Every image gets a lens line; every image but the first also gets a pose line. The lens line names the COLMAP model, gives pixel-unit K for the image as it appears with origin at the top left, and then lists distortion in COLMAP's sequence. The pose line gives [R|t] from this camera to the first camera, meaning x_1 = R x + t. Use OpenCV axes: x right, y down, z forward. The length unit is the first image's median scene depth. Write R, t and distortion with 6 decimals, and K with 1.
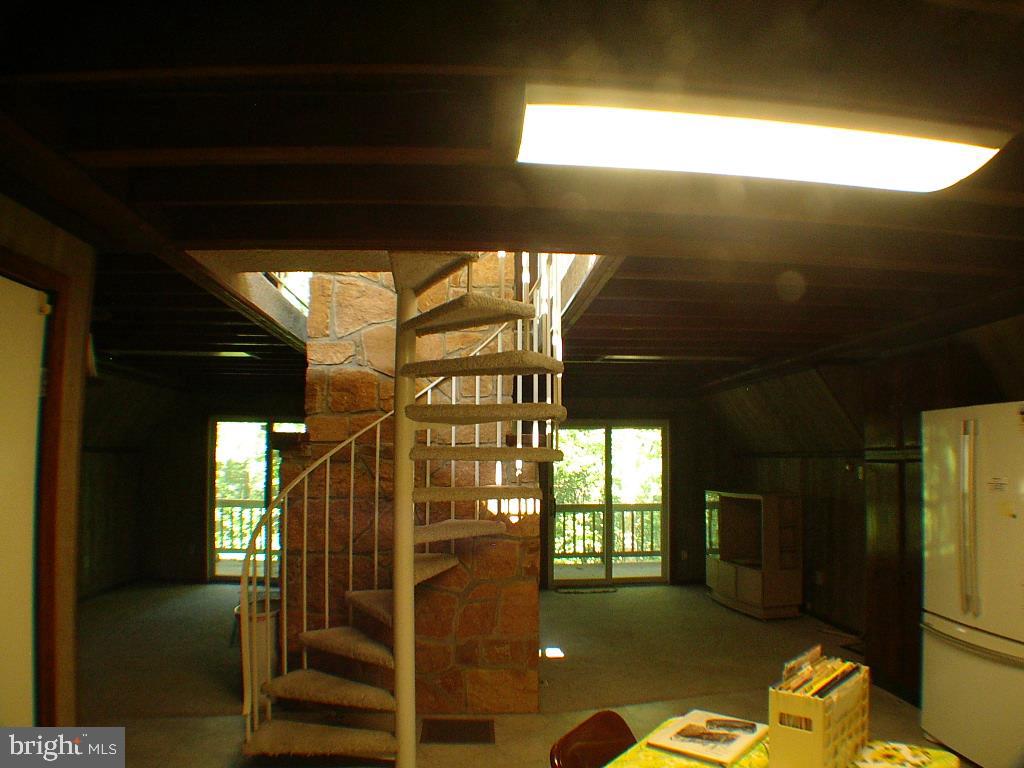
lens RADIAL K [[746.0, 0, 516.1], [0, 746.0, 372.7], [0, 0, 1]] dist [-0.223148, 0.093645]
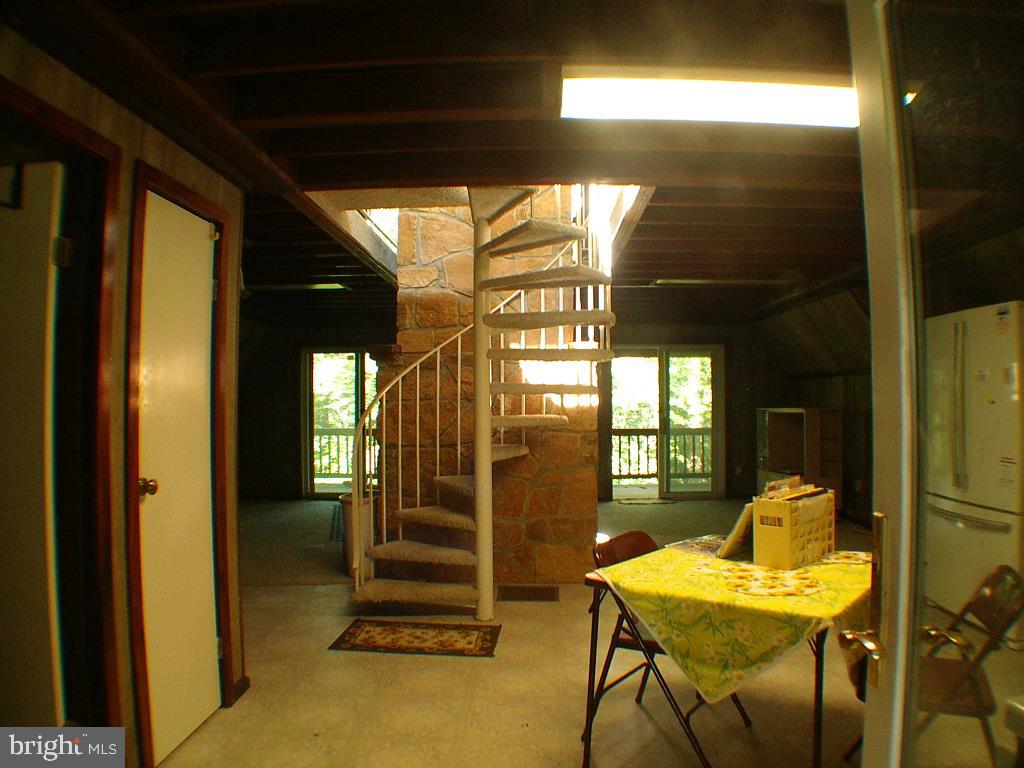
lens RADIAL K [[746.0, 0, 516.1], [0, 746.0, 372.7], [0, 0, 1]] dist [-0.223148, 0.093645]
pose [[0.995295, -0.011238, -0.096240, 0.019973], [0.018407, 0.997093, 0.073936, 0.044835], [0.095130, -0.075359, 0.992608, -0.196748]]
